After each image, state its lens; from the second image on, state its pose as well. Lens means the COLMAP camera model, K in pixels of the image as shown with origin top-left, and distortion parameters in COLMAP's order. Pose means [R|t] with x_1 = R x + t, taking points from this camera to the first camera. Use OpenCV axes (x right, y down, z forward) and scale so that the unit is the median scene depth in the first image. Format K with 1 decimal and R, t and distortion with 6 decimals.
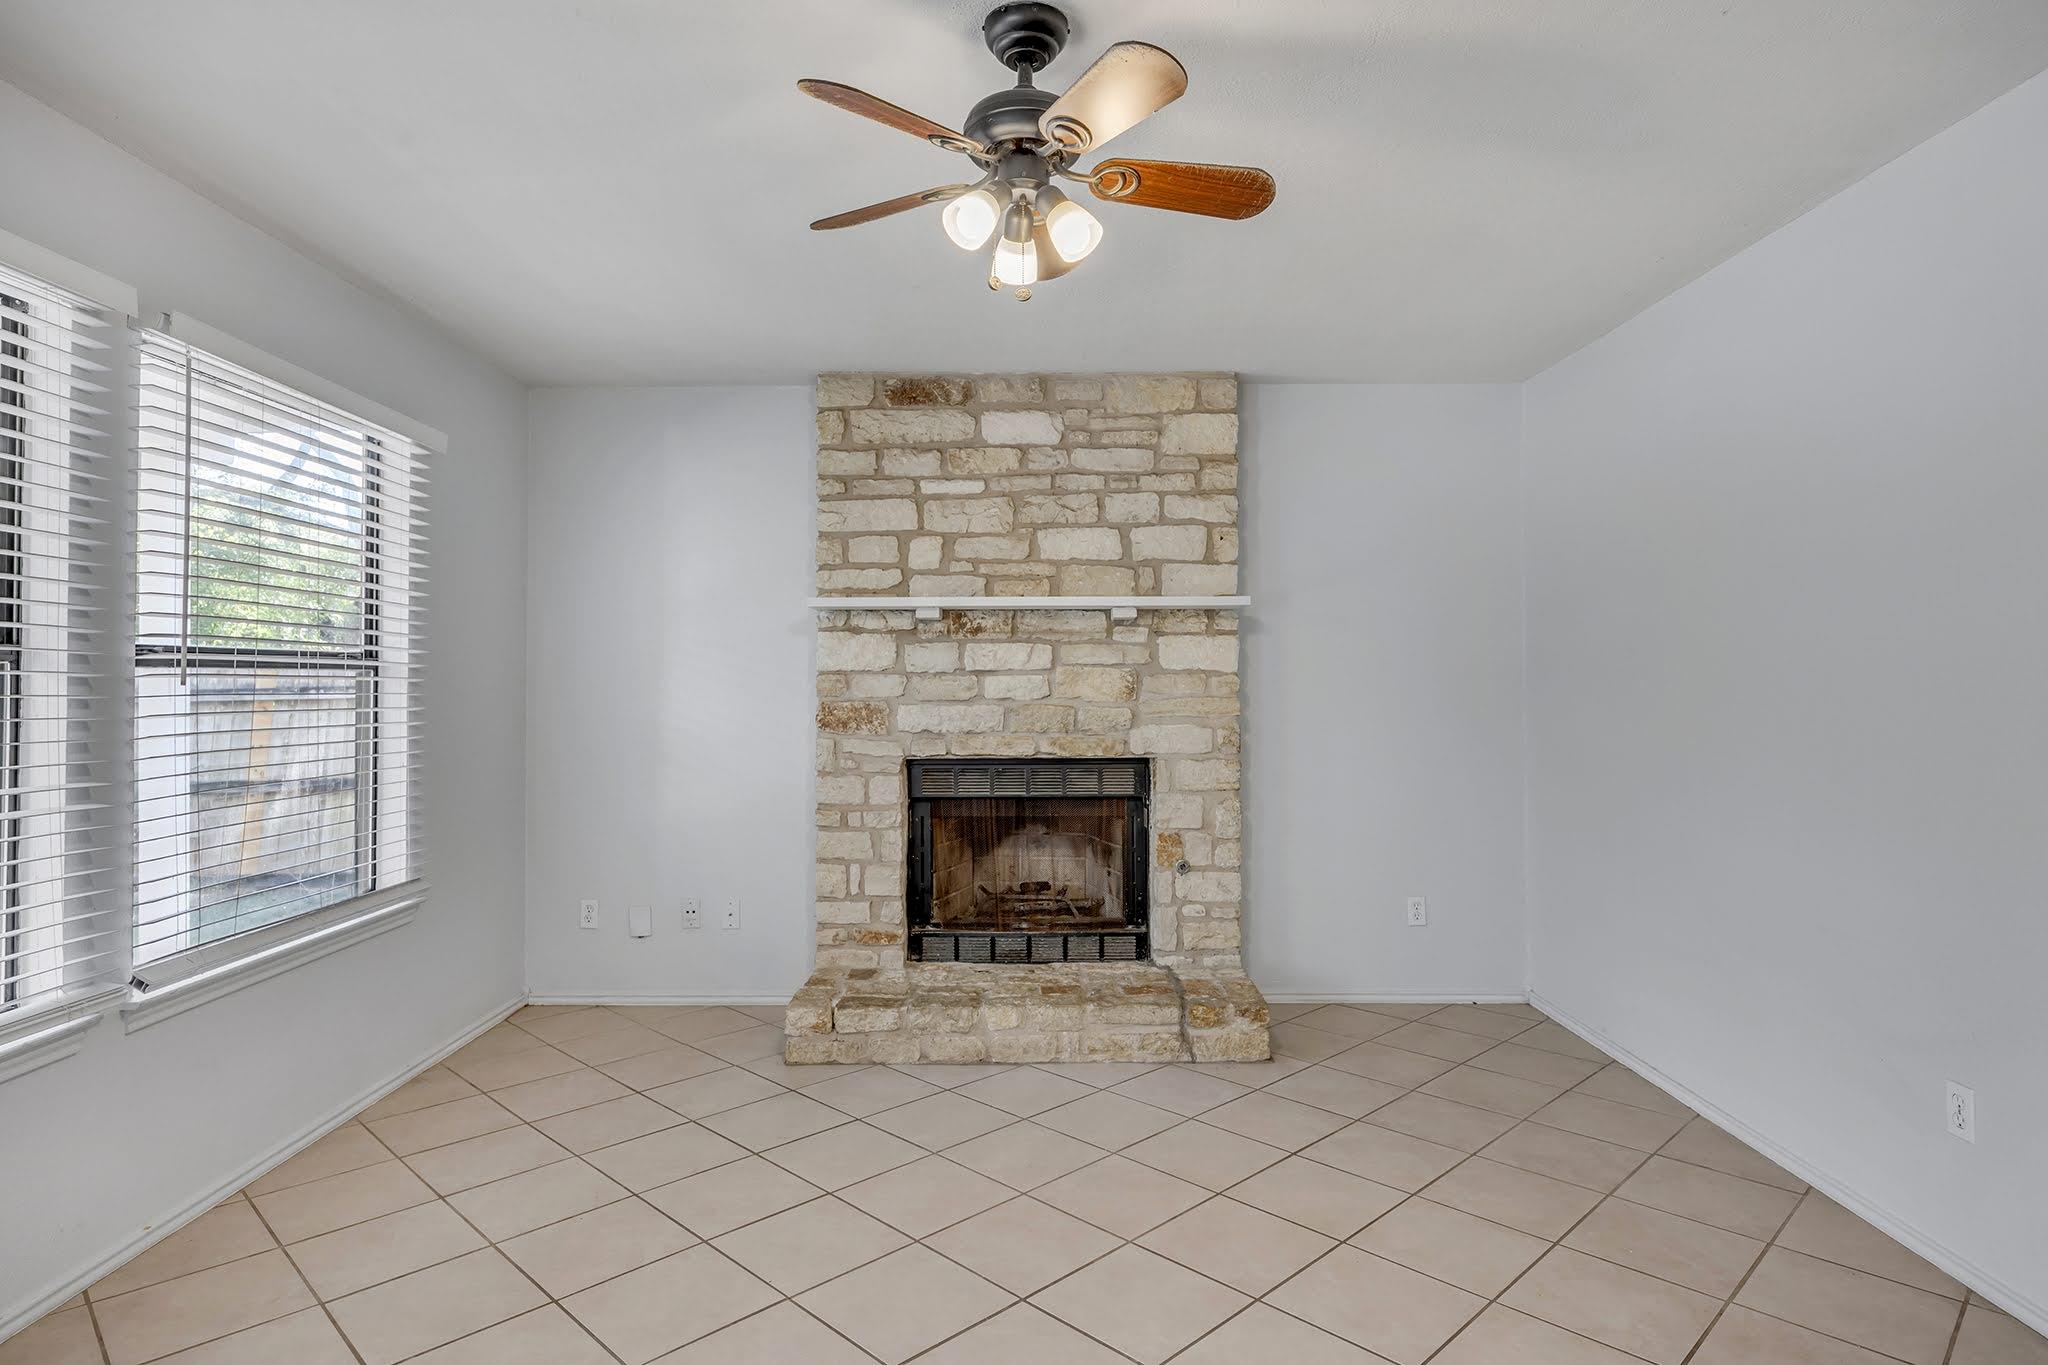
lens RADIAL K [[1140.5, 0, 1027.4], [0, 1140.5, 646.1], [0, 0, 1]] dist [-0.001241, -0.000464]
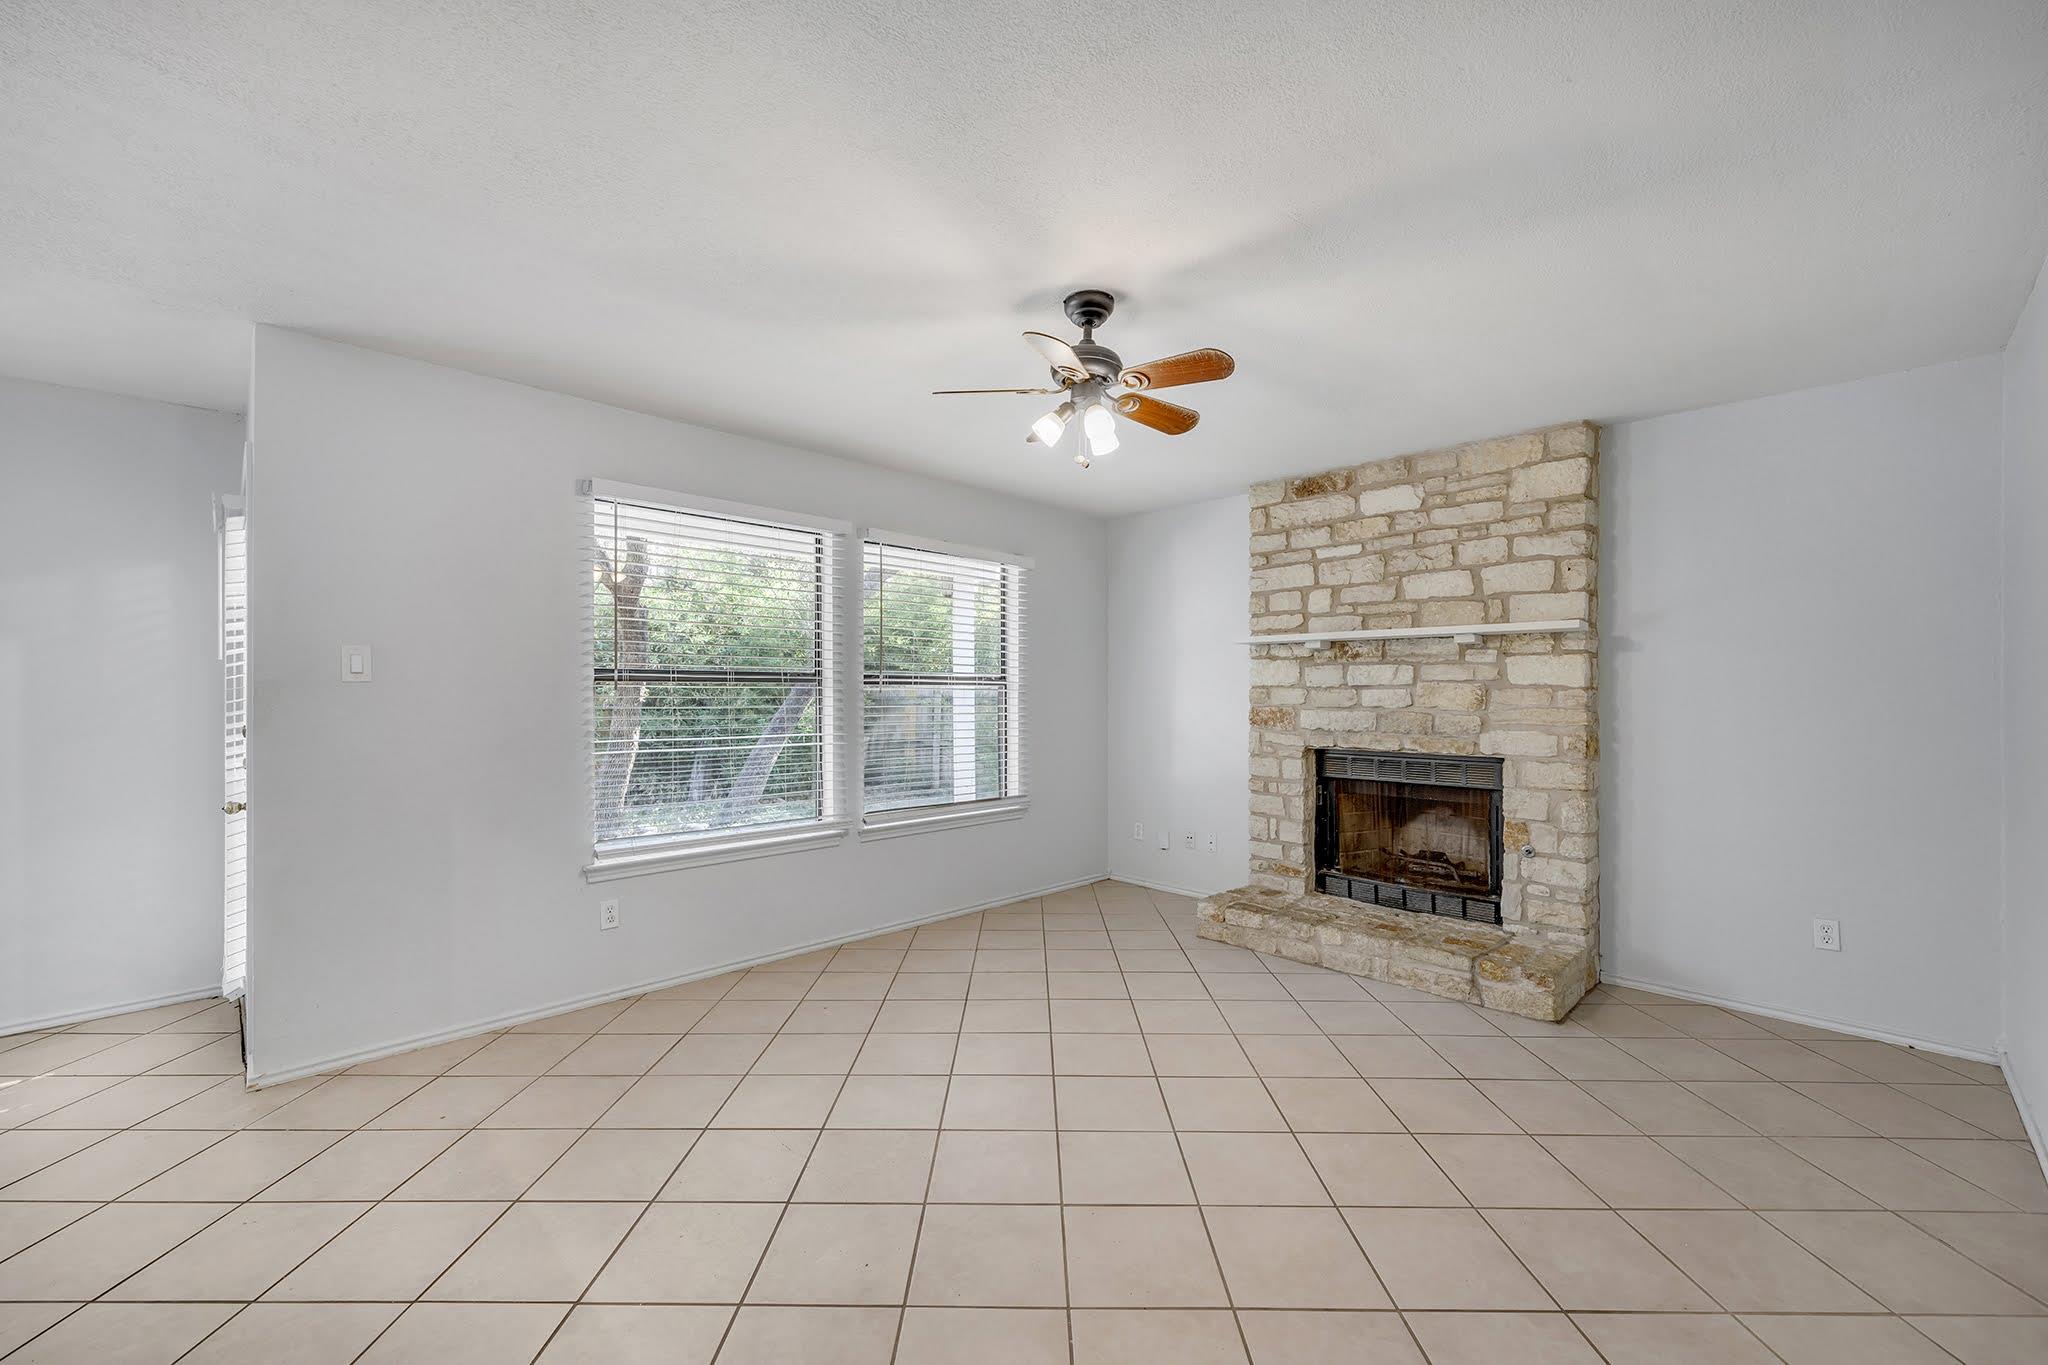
lens RADIAL K [[829.8, 0, 1023.7], [0, 829.8, 682.8], [0, 0, 1]] dist [-0.001061, -0.000387]
pose [[0.702629, -0.003364, -0.711548, 0.378448], [0.016713, 0.999791, 0.011777, 0.000027], [0.711360, -0.020167, 0.702539, 0.029365]]
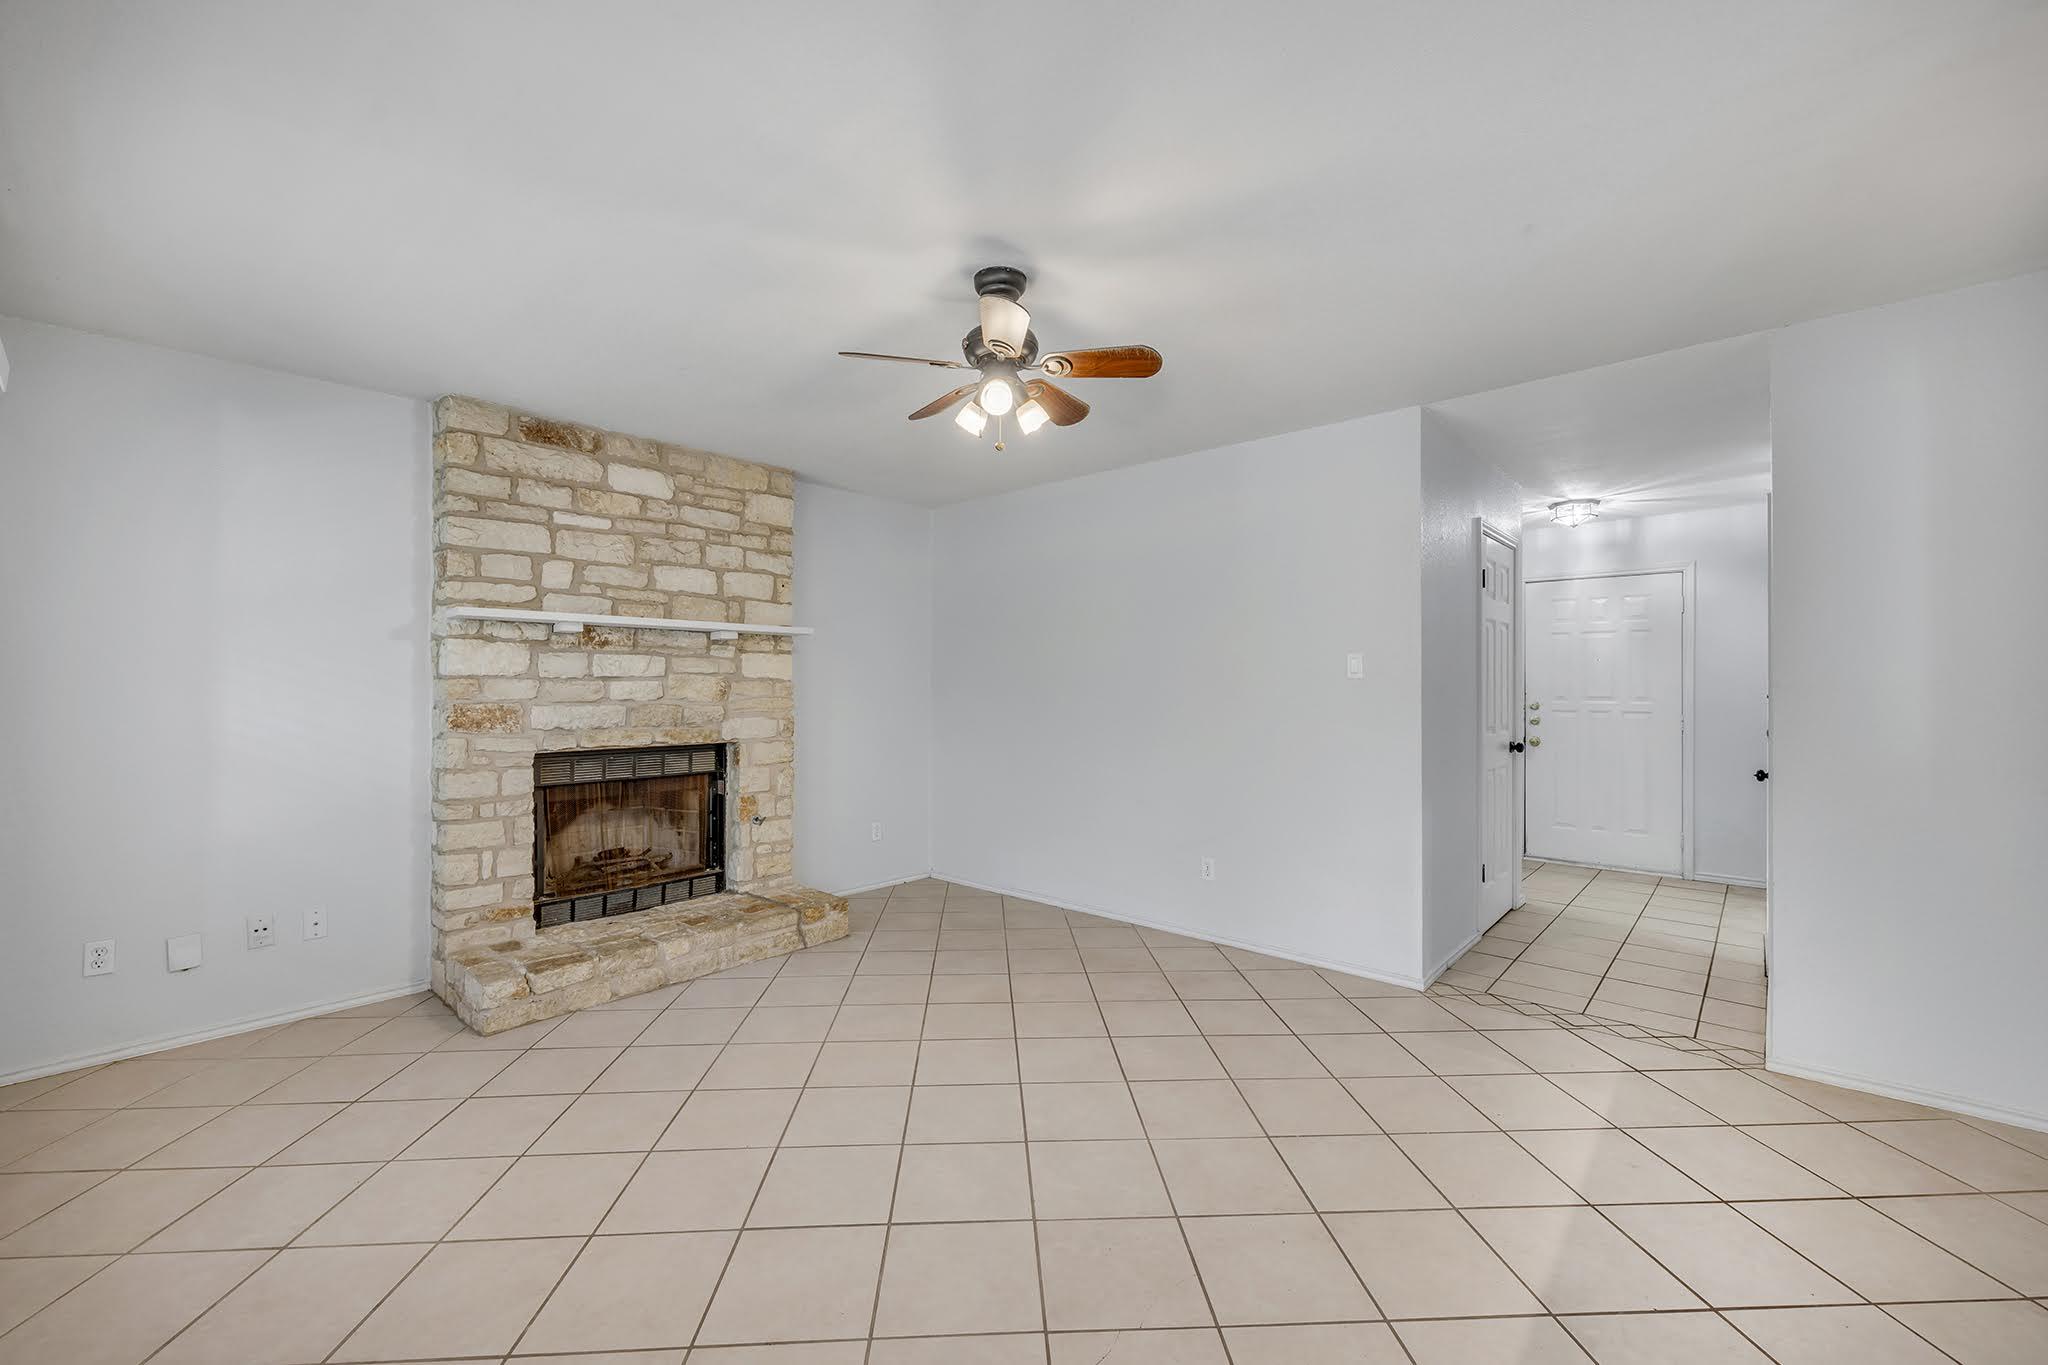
lens RADIAL K [[829.8, 0, 1026.1], [0, 829.8, 677.0], [0, 0, 1]] dist [-0.001061, -0.000387]
pose [[0.666137, 0.011466, 0.745742, -0.401041], [-0.023587, 0.999706, 0.005699, 0.006288], [-0.745457, -0.021386, 0.666211, 0.082179]]
